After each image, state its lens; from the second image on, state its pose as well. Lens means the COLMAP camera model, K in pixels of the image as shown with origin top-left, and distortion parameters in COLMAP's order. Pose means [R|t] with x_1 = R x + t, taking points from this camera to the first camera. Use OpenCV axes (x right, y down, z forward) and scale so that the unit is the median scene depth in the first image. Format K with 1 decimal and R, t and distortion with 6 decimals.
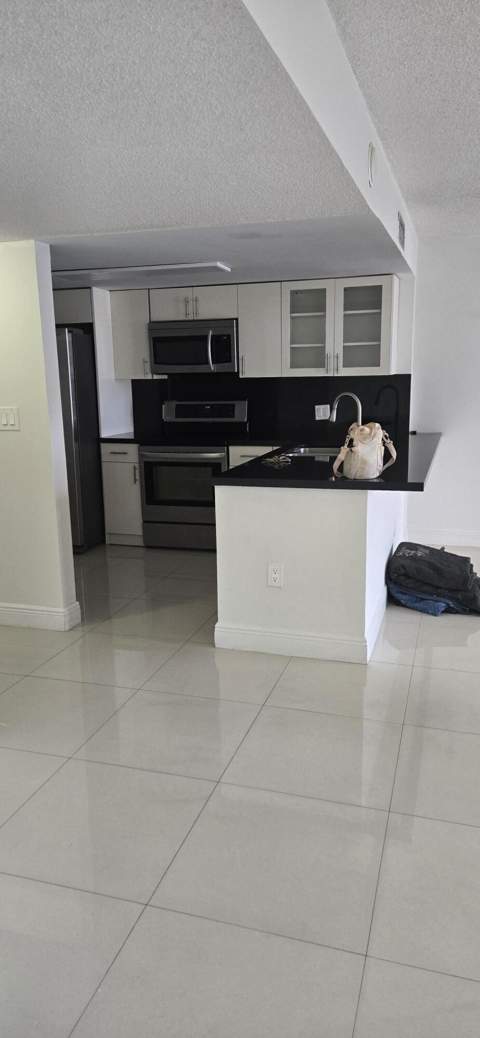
lens RADIAL K [[698.7, 0, 241.3], [0, 698.7, 514.9], [0, 0, 1]] dist [0.060992, -0.003054]
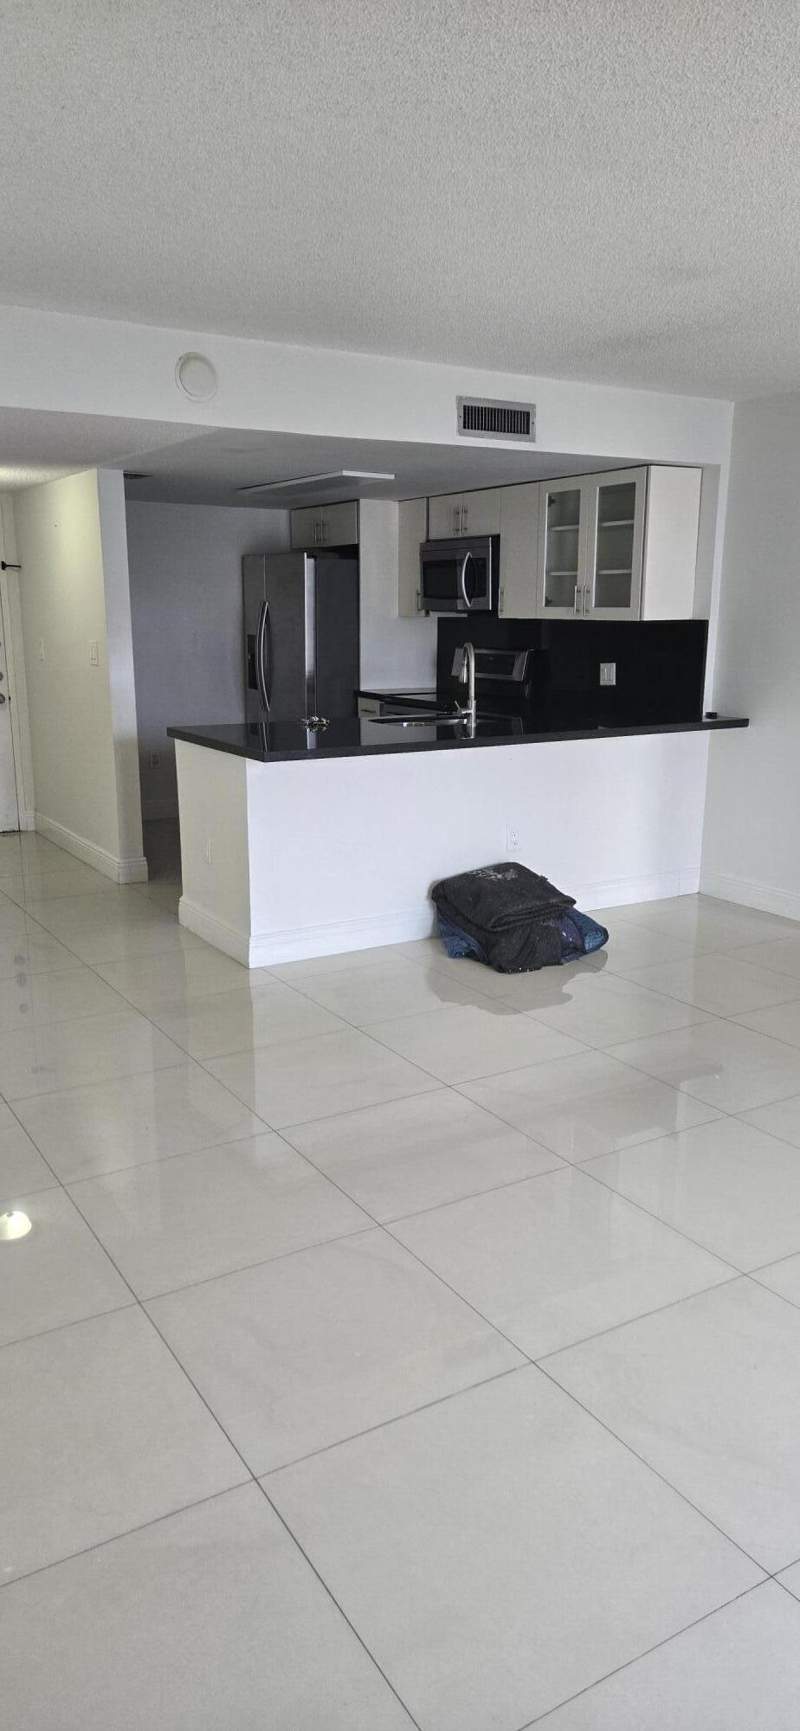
lens RADIAL K [[1165.2, 0, 406.5], [0, 1165.2, 869.5], [0, 0, 1]] dist [0.060992, -0.003054]
pose [[0.751099, 0.166261, -0.638911, 0.745606], [-0.148209, 0.985532, 0.082227, -0.028036], [0.643338, 0.032931, 0.764874, 0.037282]]
